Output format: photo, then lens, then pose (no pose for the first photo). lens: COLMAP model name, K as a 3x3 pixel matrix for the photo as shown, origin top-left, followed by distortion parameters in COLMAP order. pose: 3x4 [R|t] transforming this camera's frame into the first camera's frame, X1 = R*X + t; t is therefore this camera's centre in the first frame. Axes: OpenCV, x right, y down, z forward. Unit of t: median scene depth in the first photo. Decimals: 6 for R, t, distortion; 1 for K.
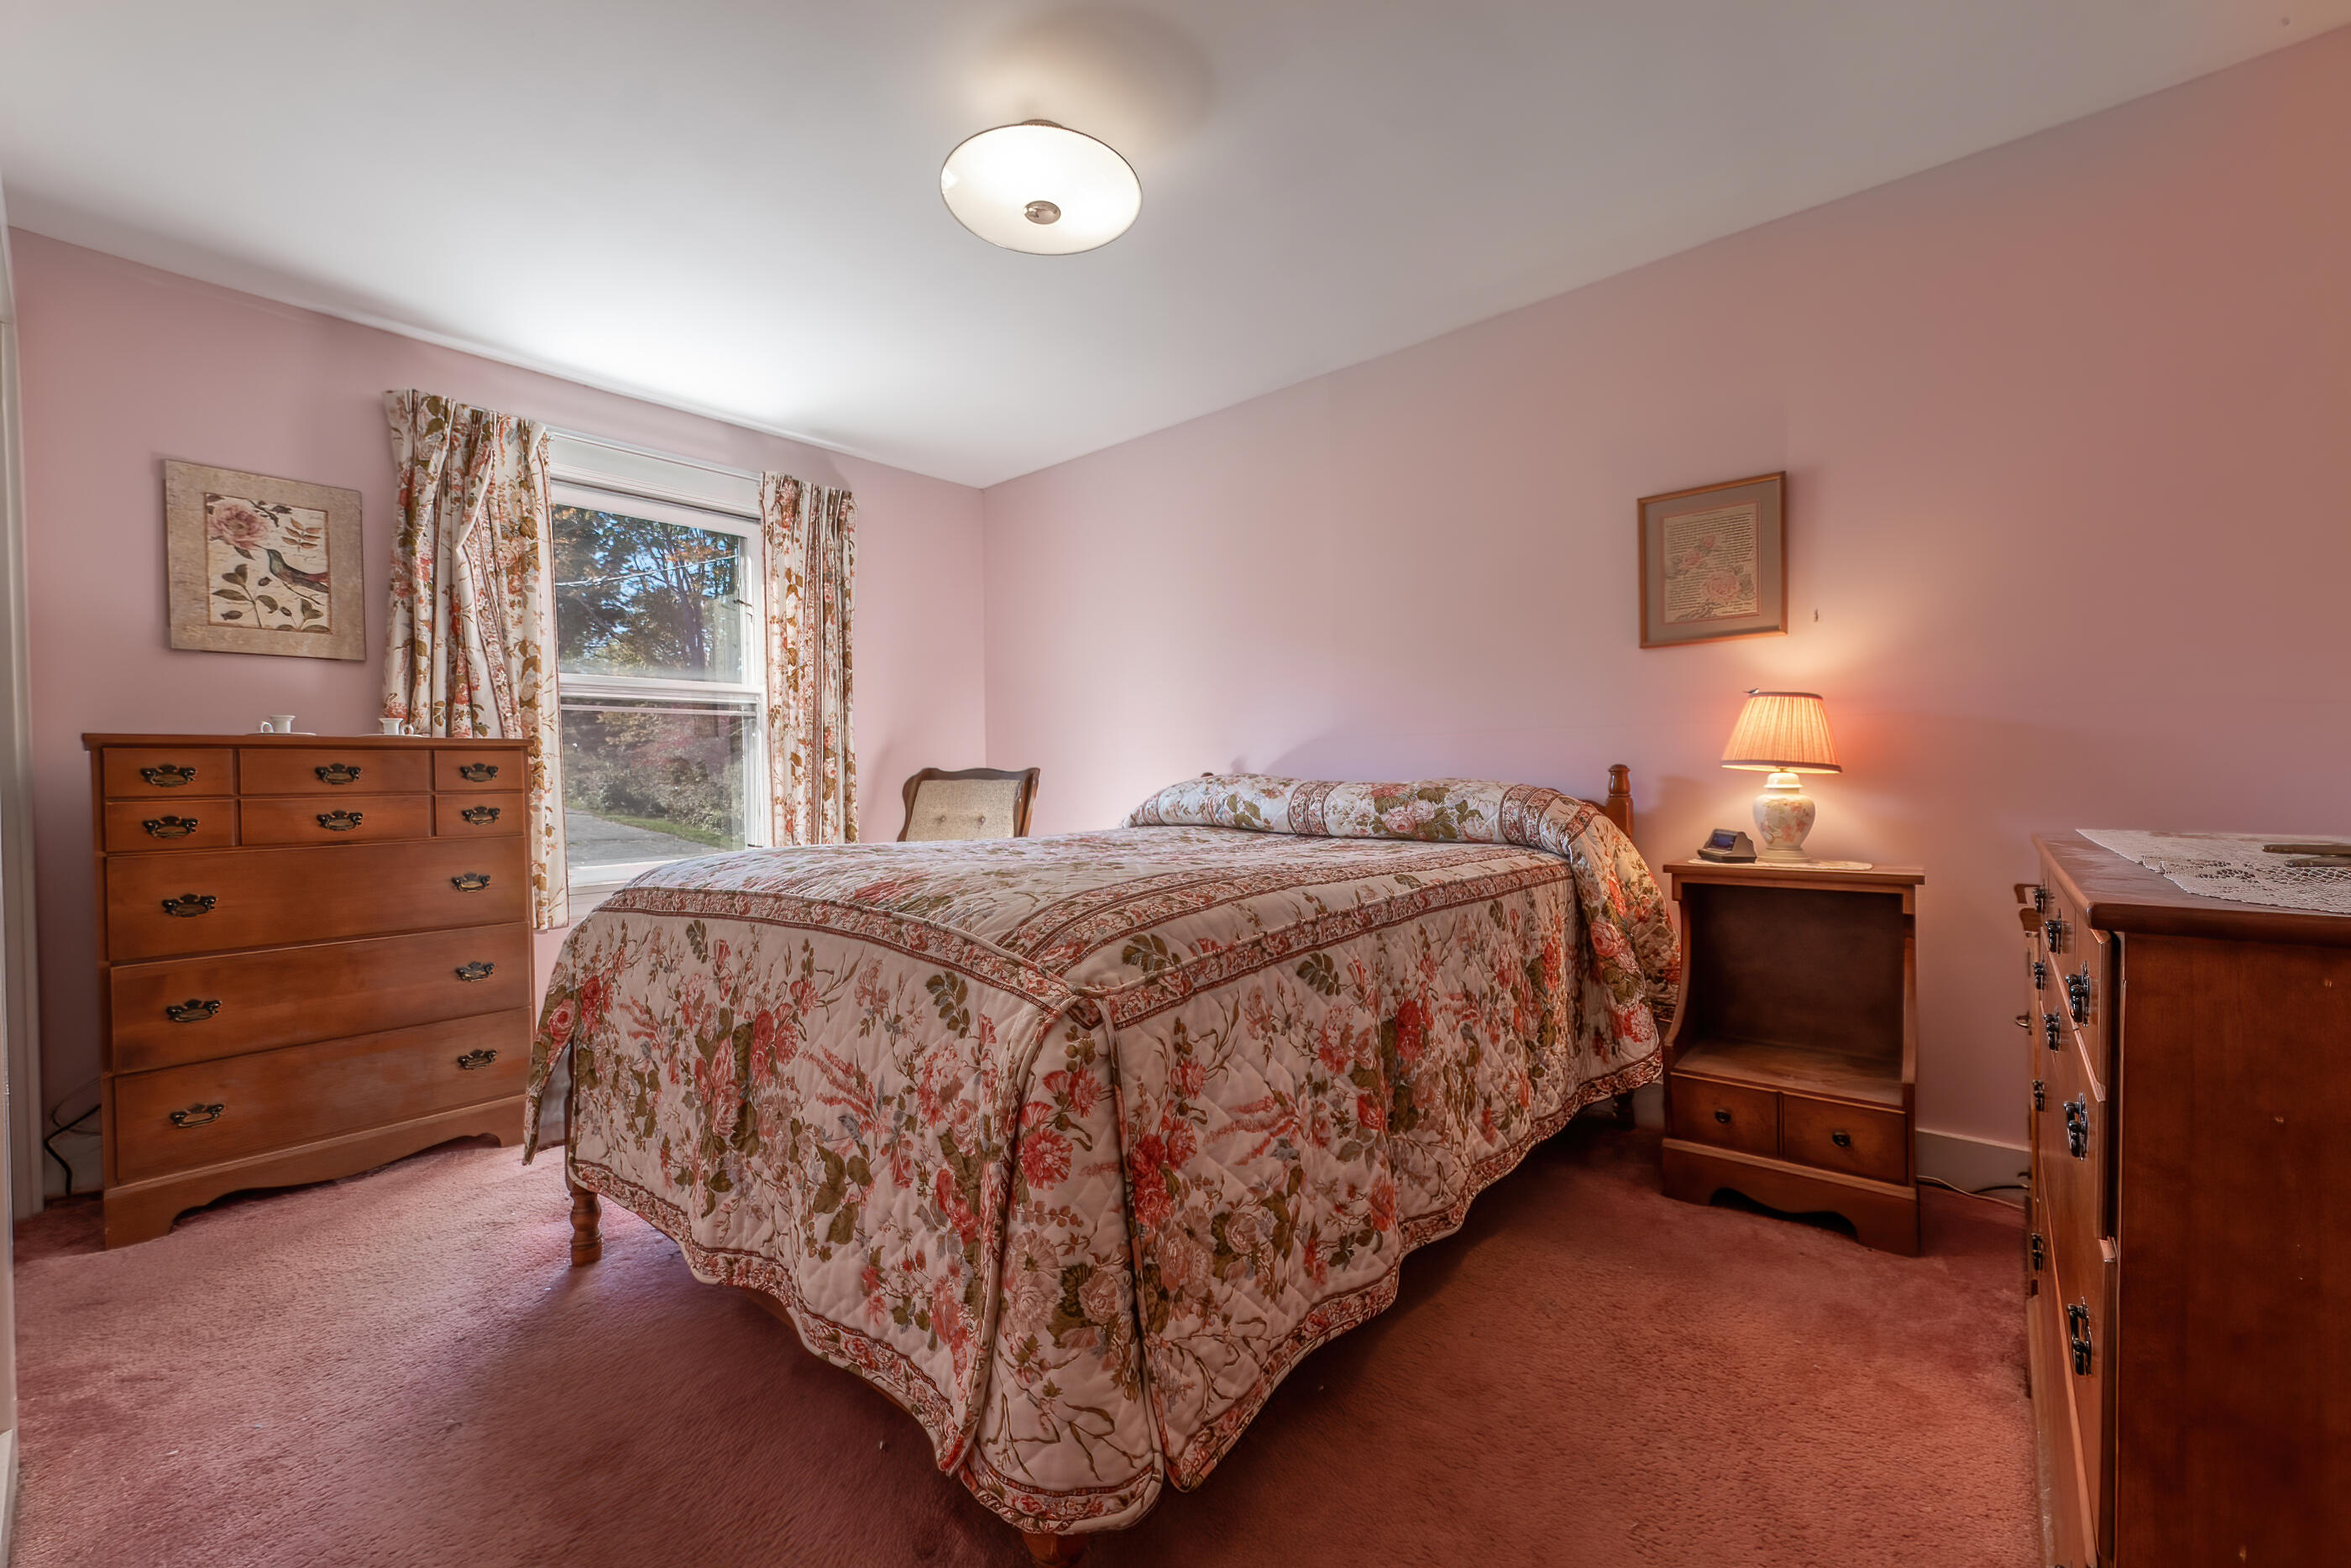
lens RADIAL K [[944.8, 0, 1175.7], [0, 944.8, 783.7], [0, 0, 1]] dist [-0.001651, -0.000065]
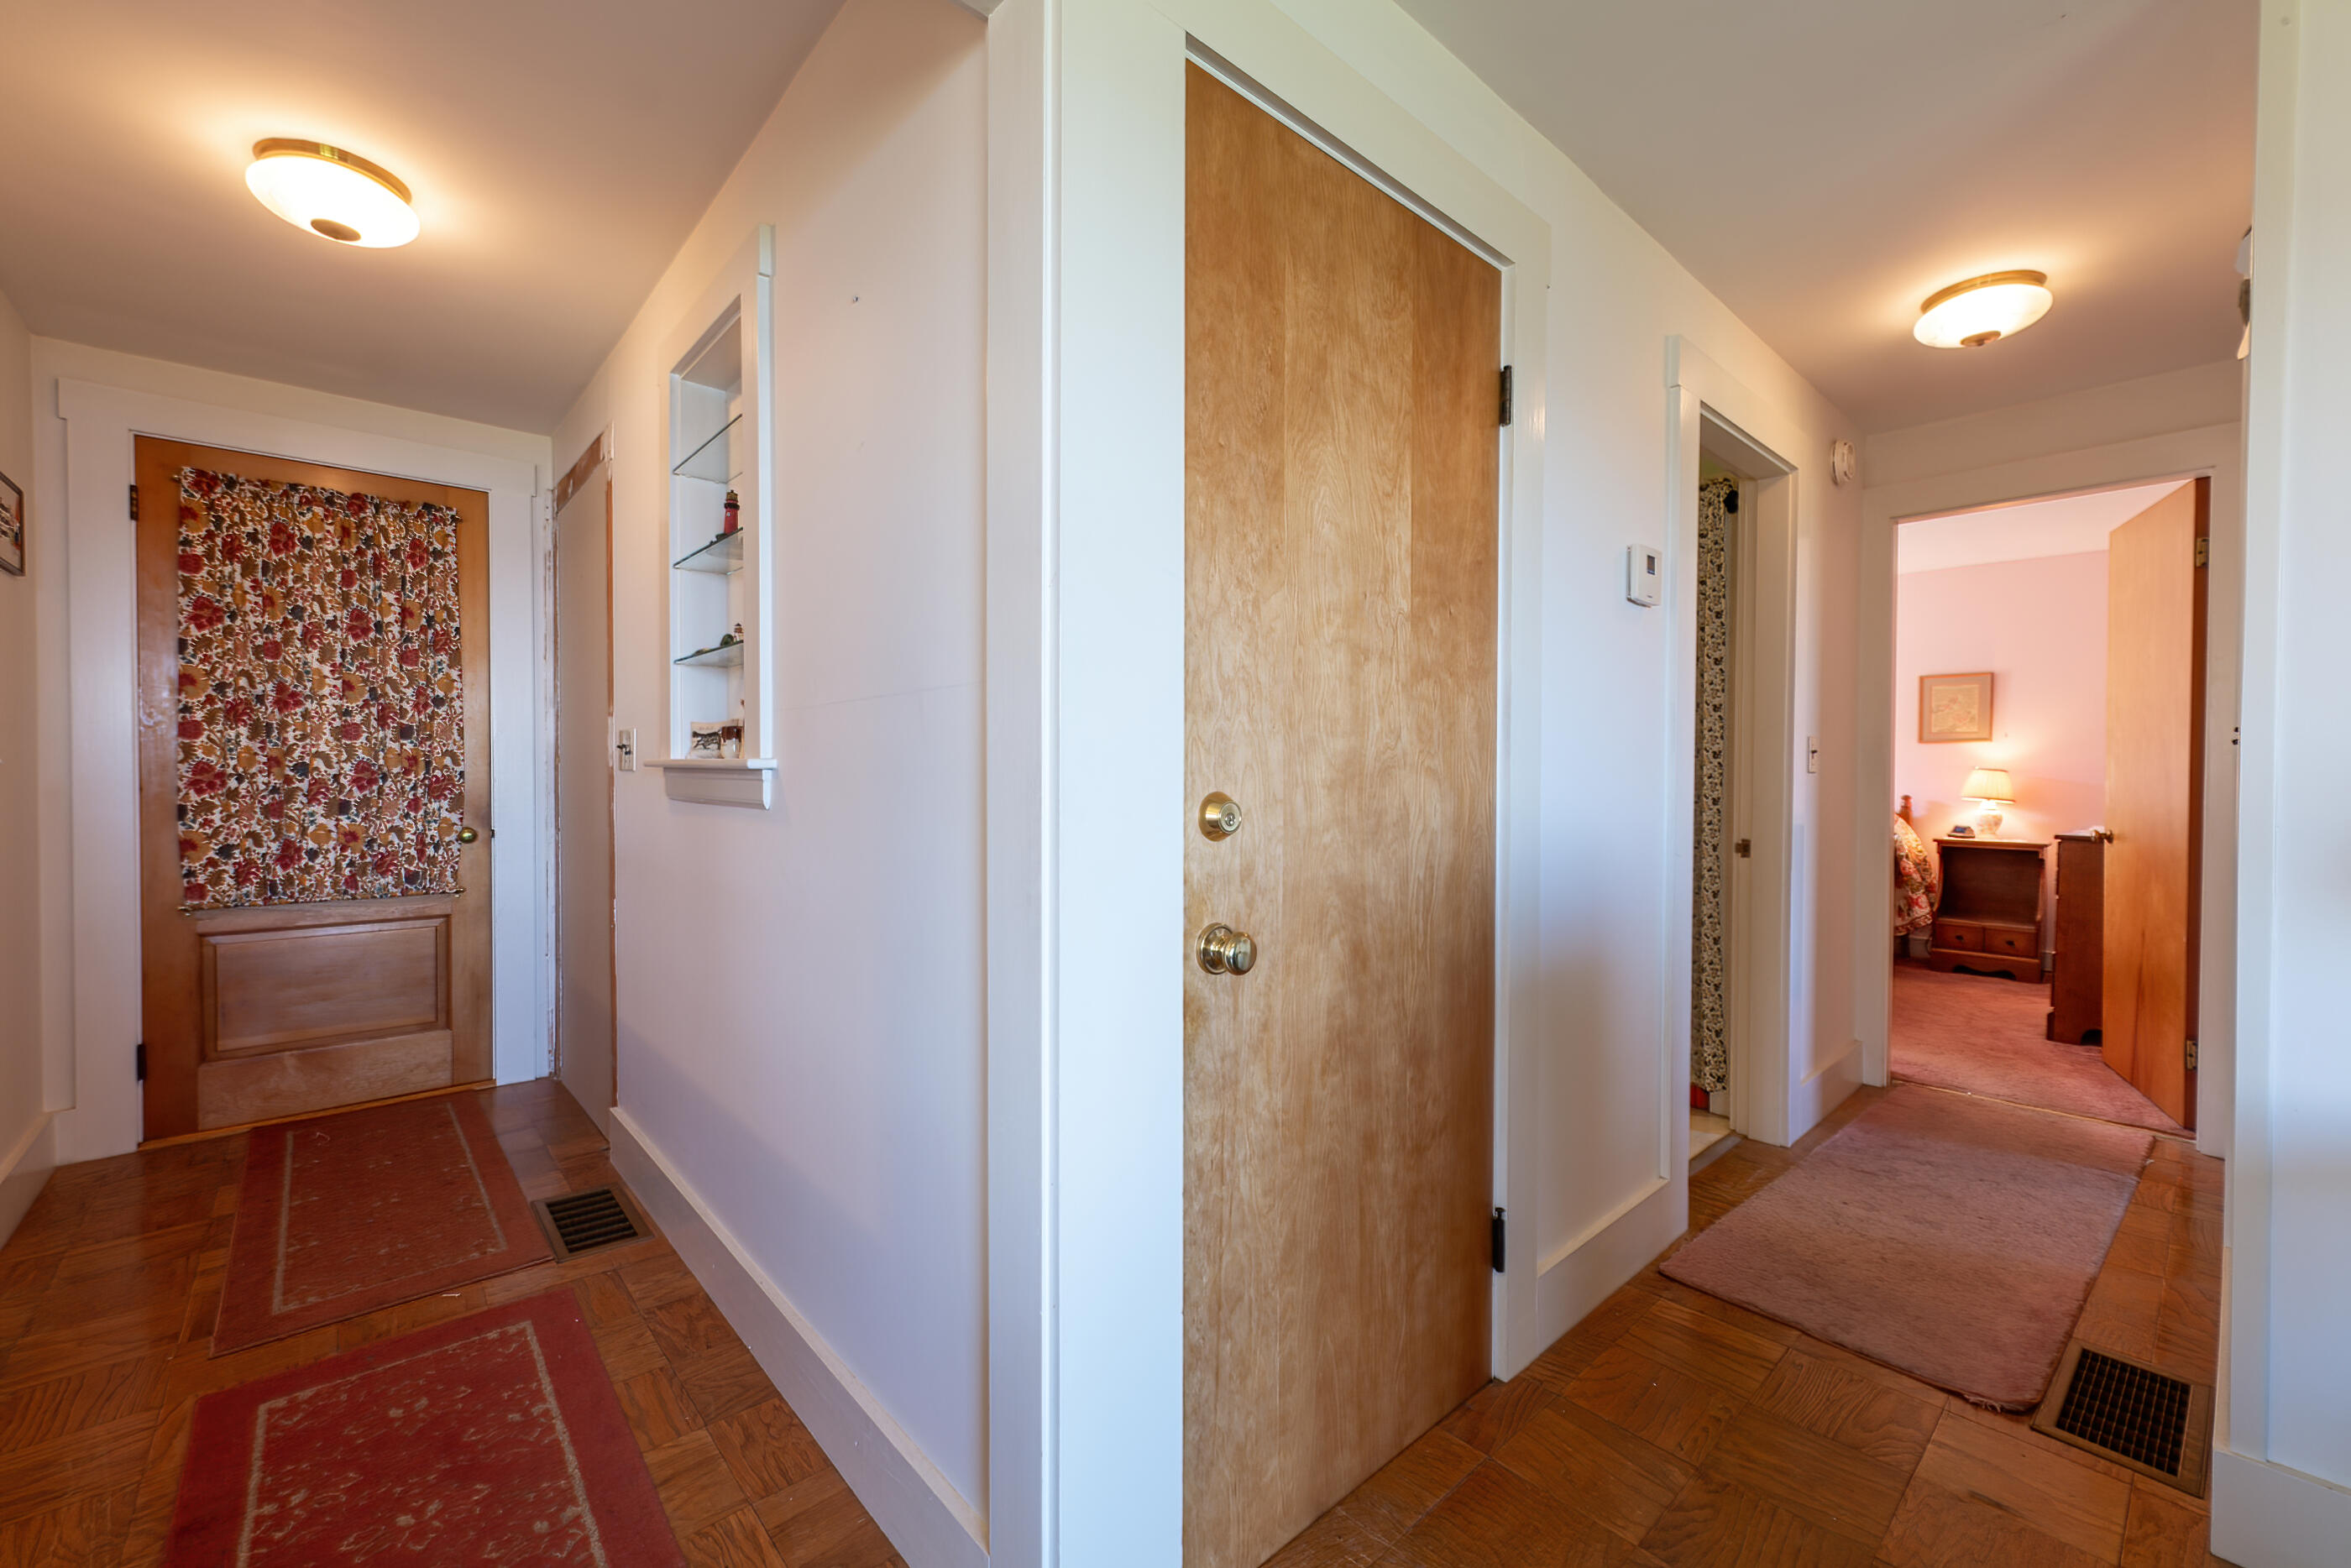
lens RADIAL K [[944.8, 0, 1178.2], [0, 944.8, 782.1], [0, 0, 1]] dist [-0.001651, -0.000065]
pose [[0.991186, 0.024265, -0.130237, -1.081850], [-0.023956, 0.999705, 0.003939, -0.021781], [0.130294, -0.000784, 0.991475, -1.638888]]
